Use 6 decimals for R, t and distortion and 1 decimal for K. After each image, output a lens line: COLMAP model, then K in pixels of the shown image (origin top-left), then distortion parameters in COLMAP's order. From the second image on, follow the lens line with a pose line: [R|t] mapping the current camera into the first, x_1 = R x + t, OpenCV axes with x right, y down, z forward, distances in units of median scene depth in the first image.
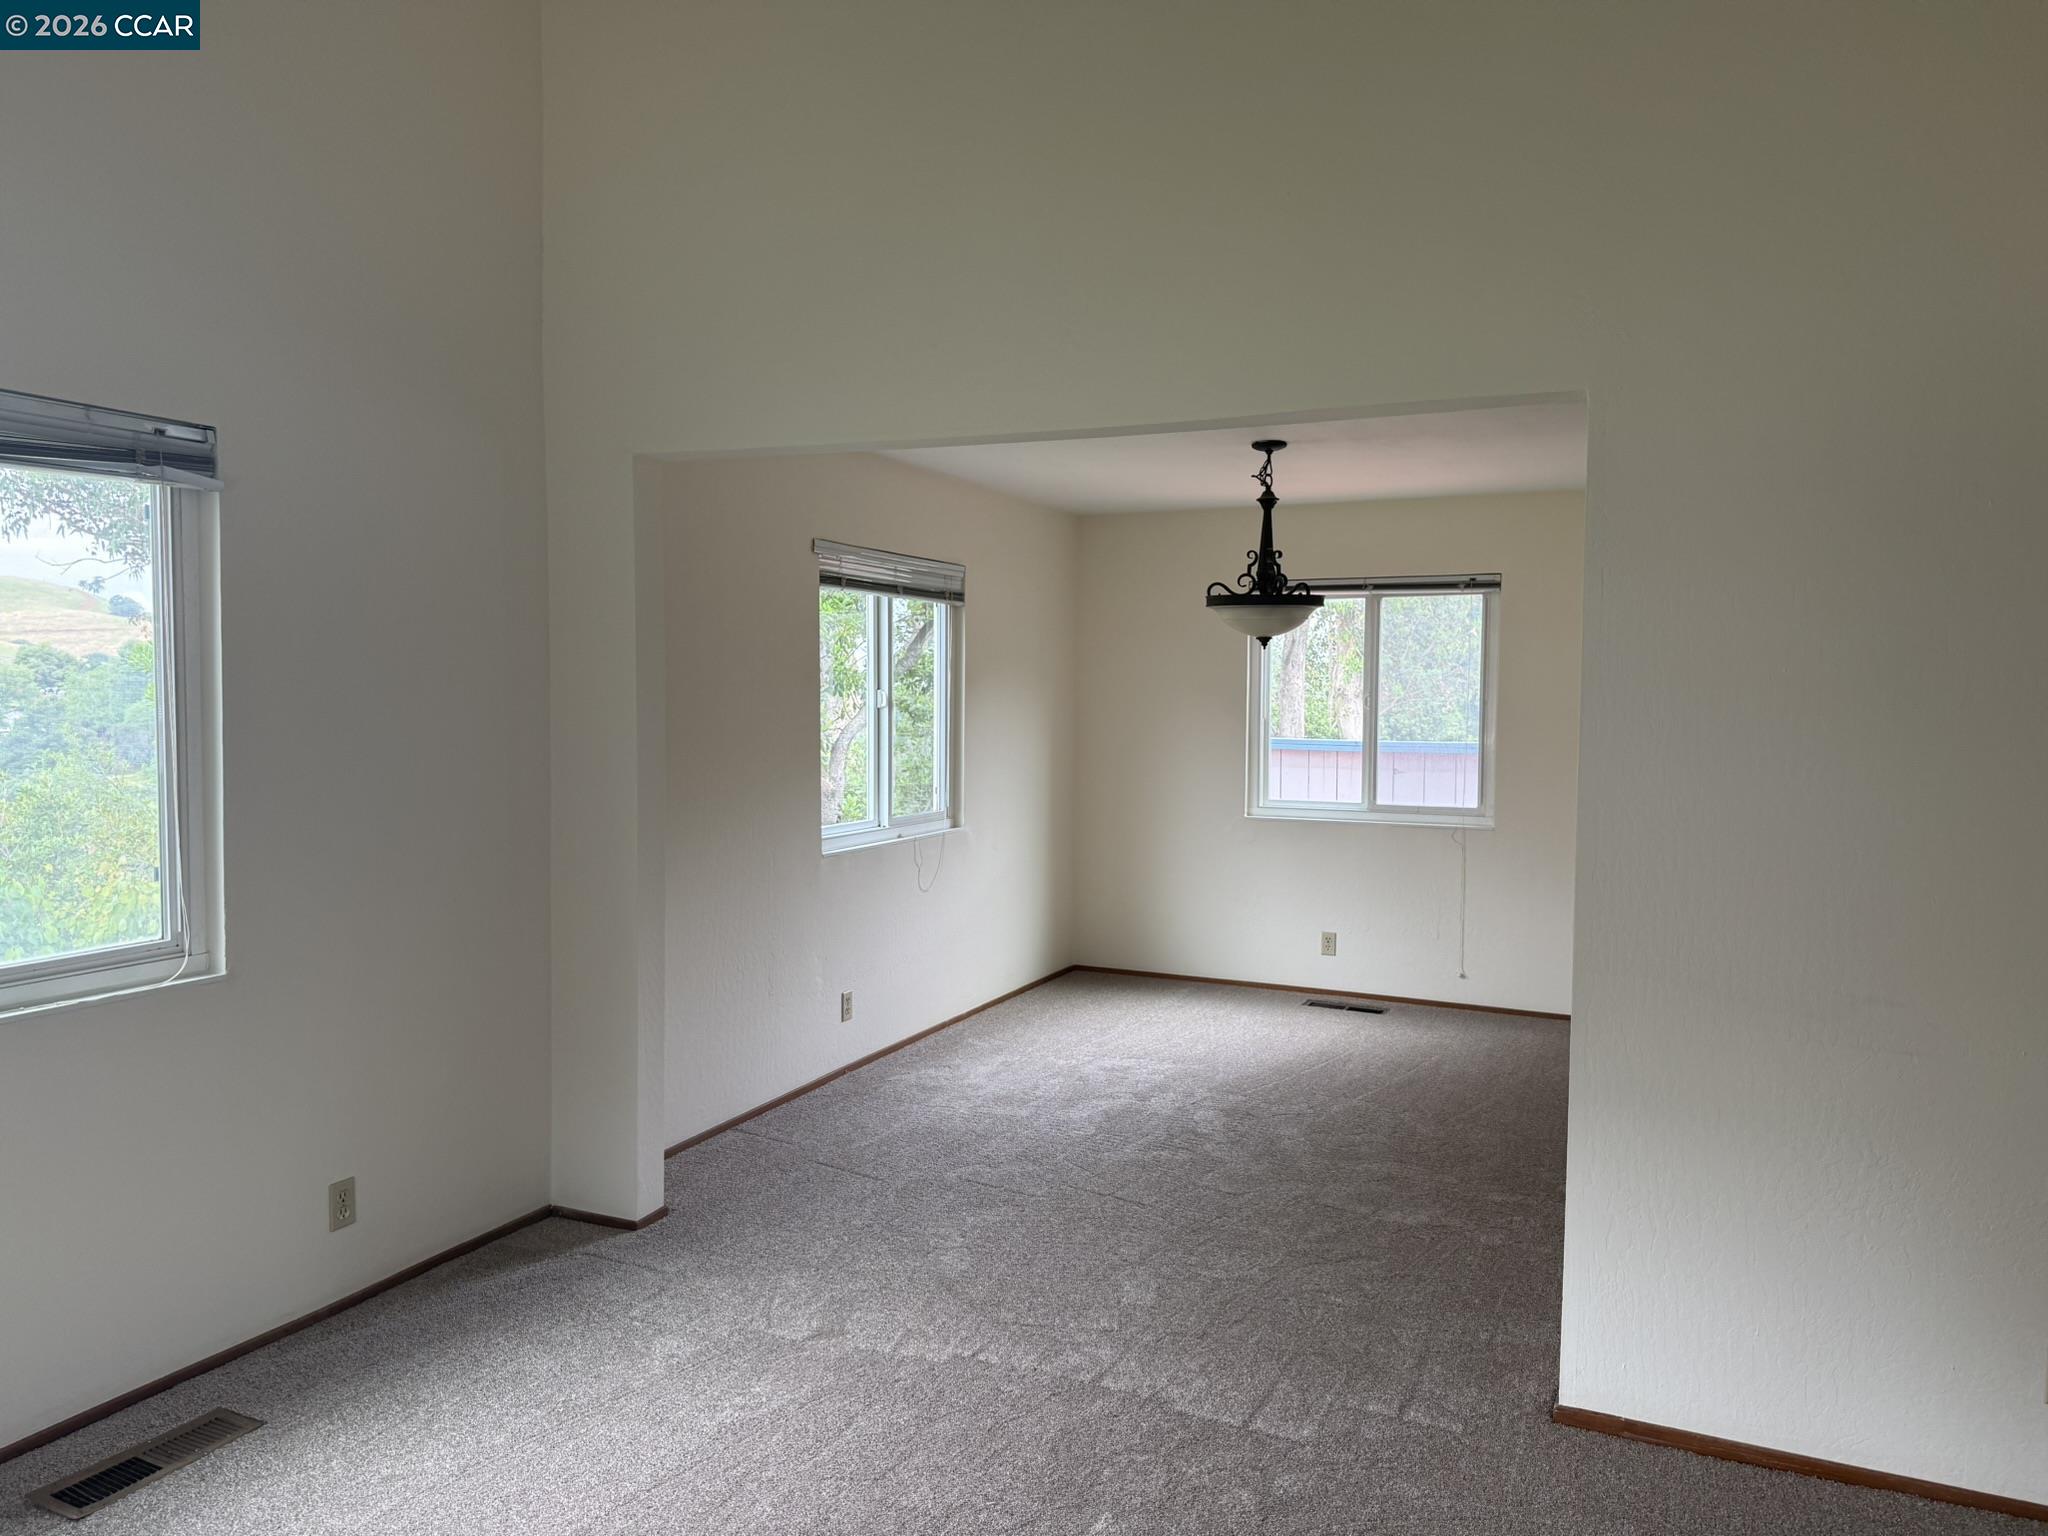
lens RADIAL K [[1397.0, 0, 1024.0], [0, 1397.0, 768.0], [0, 0, 1]] dist [0.094415, -0.162353]
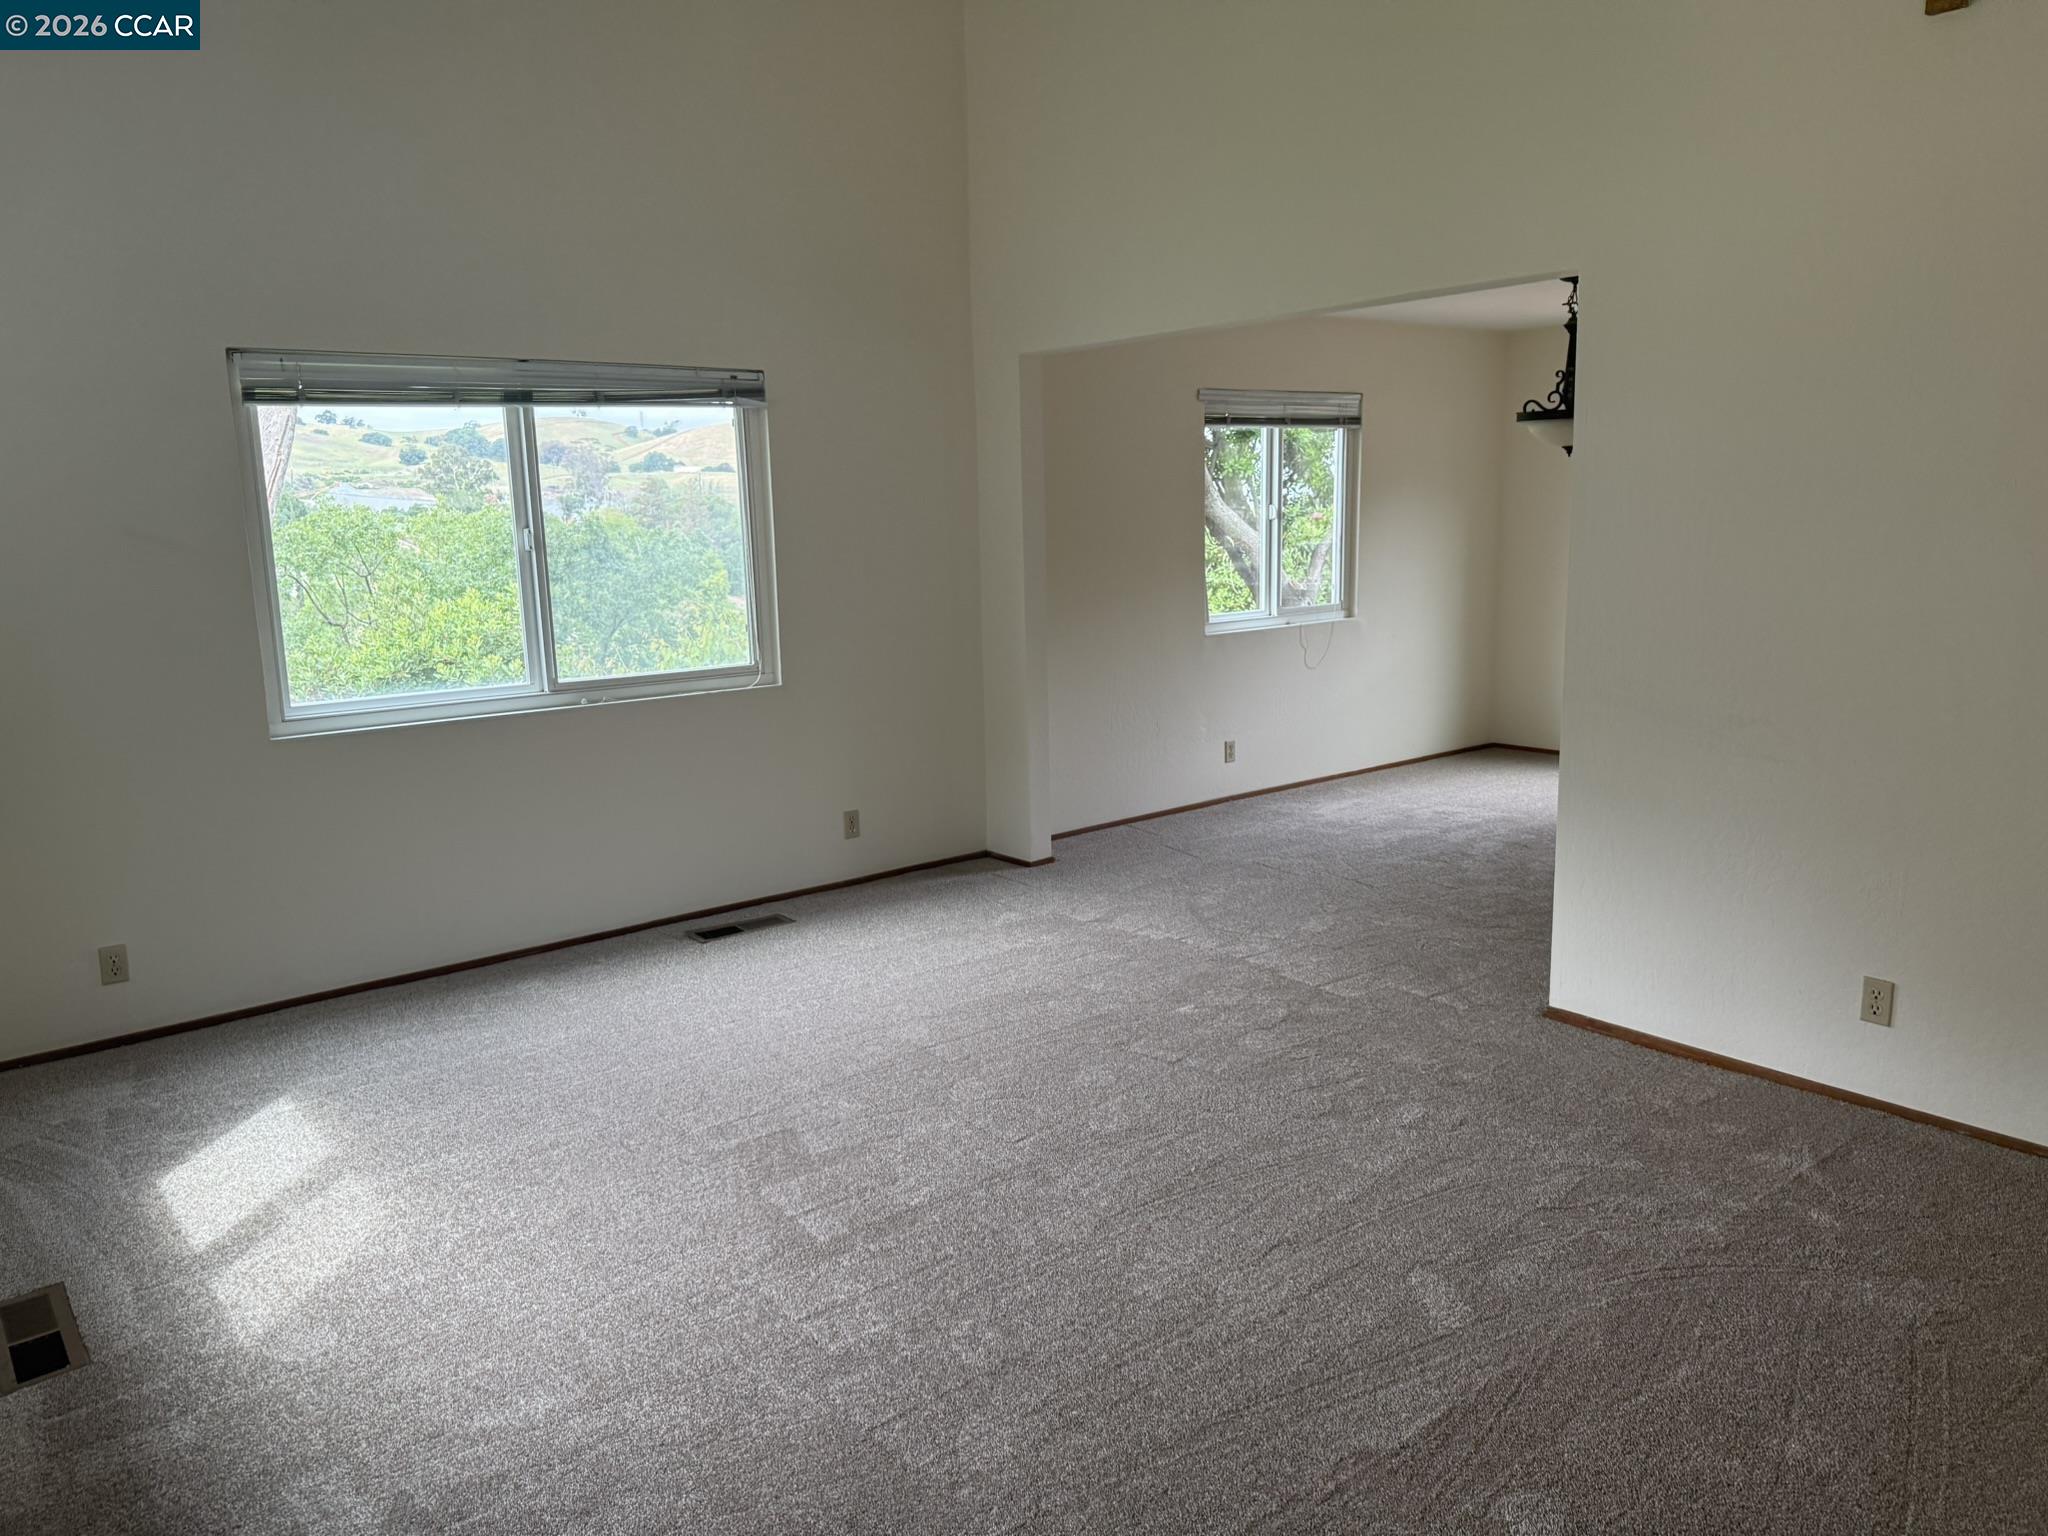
lens RADIAL K [[1397.0, 0, 1024.0], [0, 1397.0, 768.0], [0, 0, 1]] dist [0.094415, -0.162353]
pose [[0.892516, 0.048500, -0.448400, 0.404512], [0.011098, 0.991539, 0.129337, 0.018300], [0.450878, -0.120412, 0.884426, -0.352004]]
